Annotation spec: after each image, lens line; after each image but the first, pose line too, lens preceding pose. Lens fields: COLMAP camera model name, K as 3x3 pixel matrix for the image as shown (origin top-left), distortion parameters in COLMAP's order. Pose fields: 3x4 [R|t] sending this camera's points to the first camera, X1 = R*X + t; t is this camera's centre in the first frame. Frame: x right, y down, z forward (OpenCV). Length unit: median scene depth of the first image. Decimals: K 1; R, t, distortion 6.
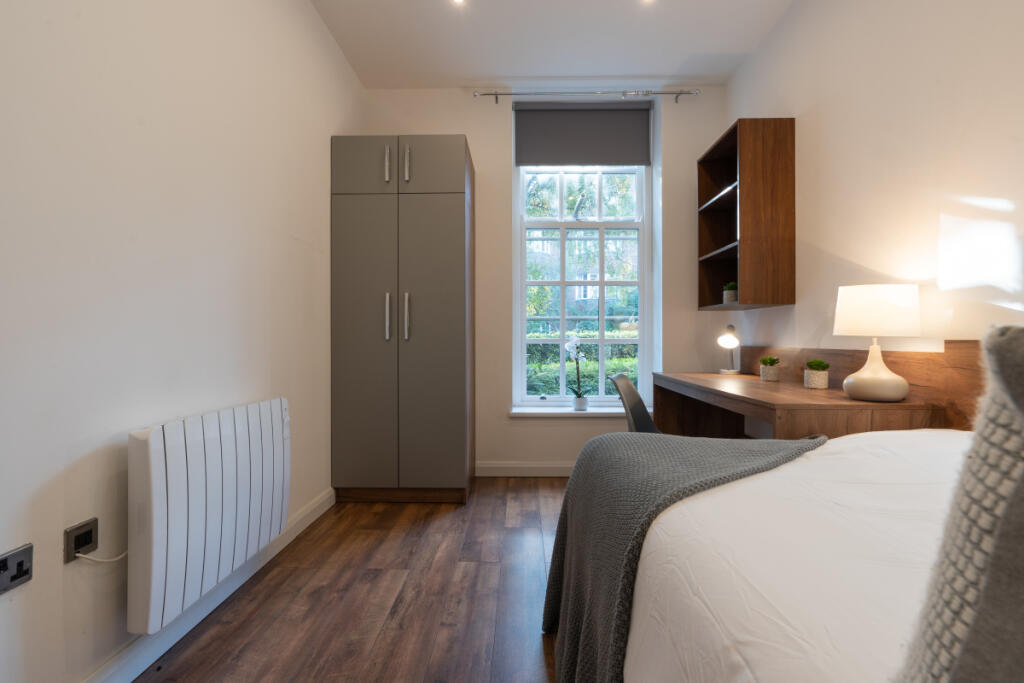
lens RADIAL K [[486.0, 0, 515.8], [0, 486.0, 333.5], [0, 0, 1]] dist [0.021246, -0.000269]
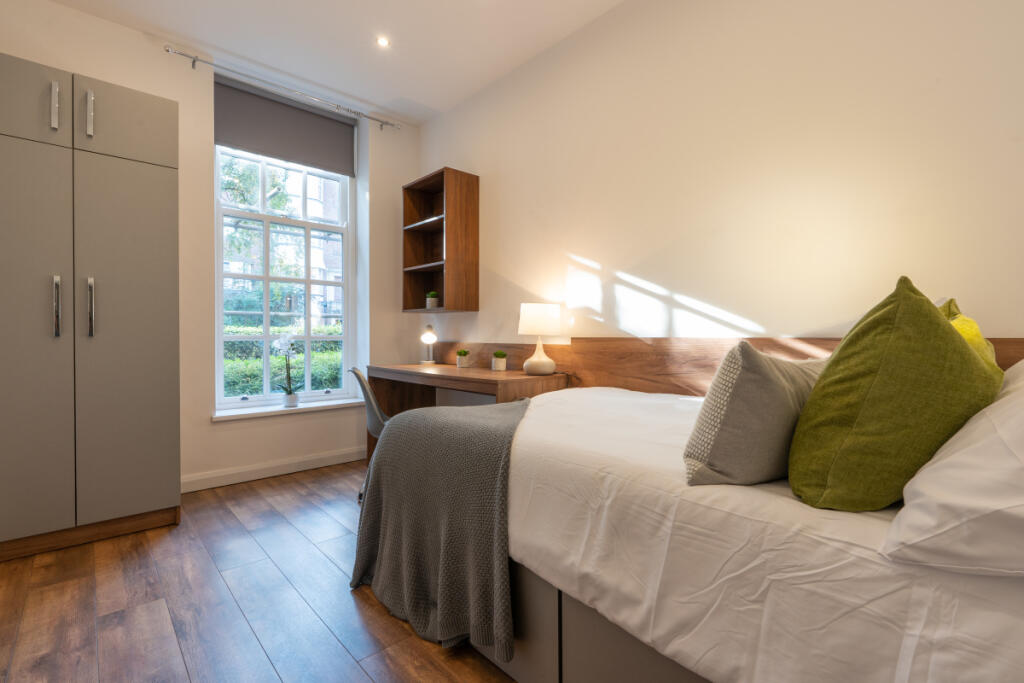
lens RADIAL K [[486.0, 0, 515.8], [0, 486.0, 333.5], [0, 0, 1]] dist [0.021246, -0.000269]
pose [[0.721253, 0.004127, 0.692659, -0.272589], [-0.010249, 0.999936, 0.004714, -0.003954], [-0.692596, -0.010499, 0.721250, -0.056586]]
